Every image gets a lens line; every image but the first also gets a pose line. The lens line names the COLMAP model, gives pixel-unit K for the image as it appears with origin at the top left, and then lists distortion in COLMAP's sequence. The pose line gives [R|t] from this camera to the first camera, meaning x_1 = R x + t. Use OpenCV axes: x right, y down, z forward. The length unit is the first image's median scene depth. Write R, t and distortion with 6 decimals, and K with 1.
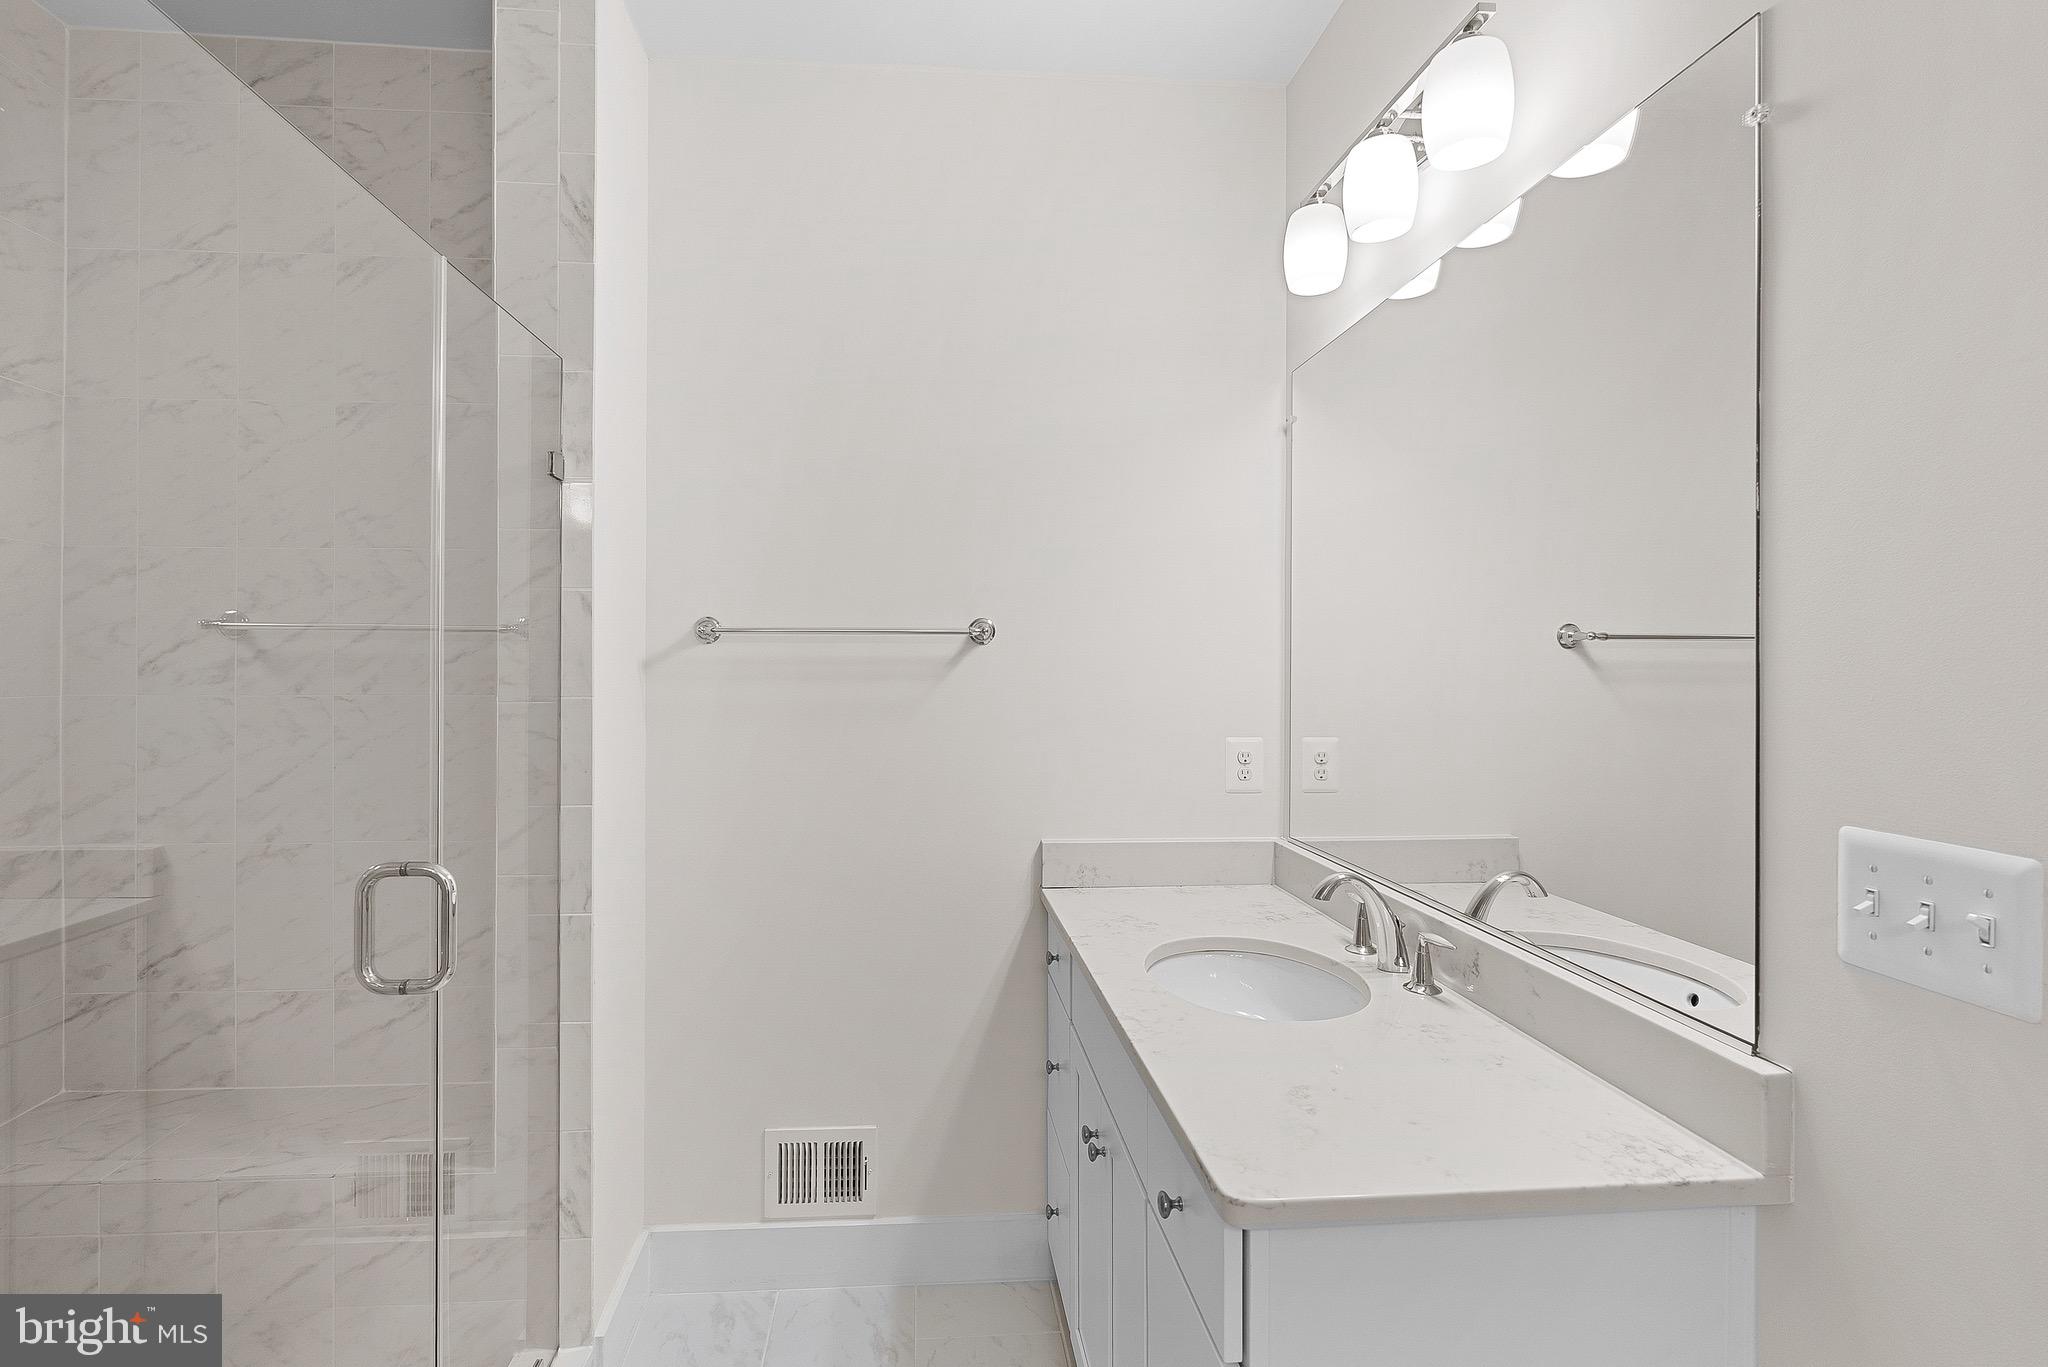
lens RADIAL K [[914.5, 0, 1039.5], [0, 914.5, 672.2], [0, 0, 1]] dist [-0.004156, 0.000778]
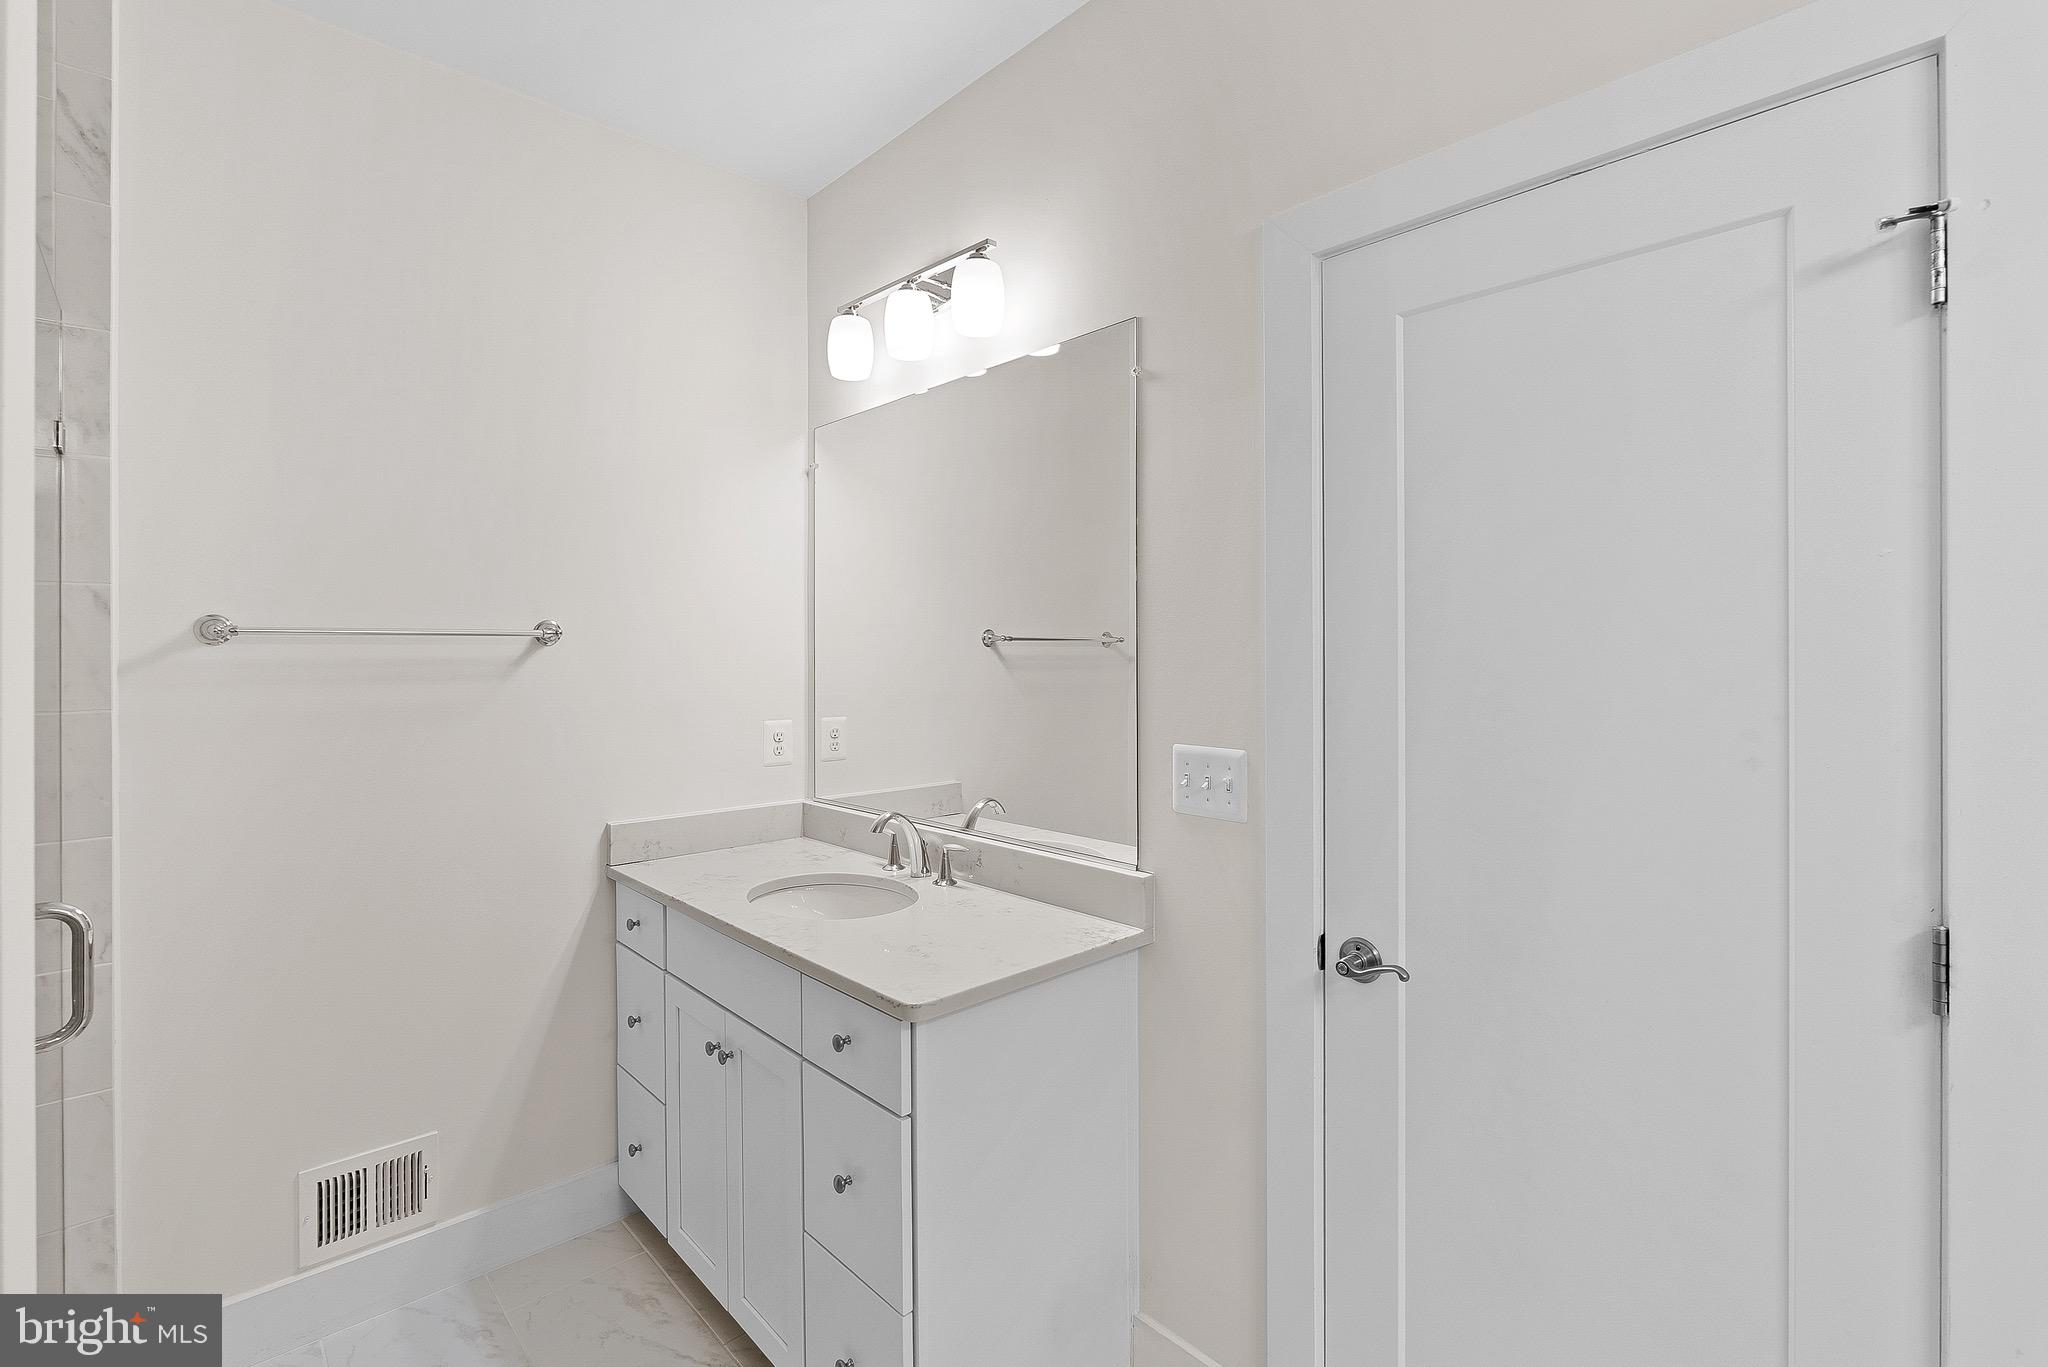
lens RADIAL K [[914.5, 0, 1020.9], [0, 914.5, 666.8], [0, 0, 1]] dist [-0.004156, 0.000778]
pose [[0.784095, -0.015993, 0.620435, -0.344436], [0.009724, 0.999862, 0.013485, -0.016881], [-0.620565, -0.004540, 0.784142, -0.199814]]
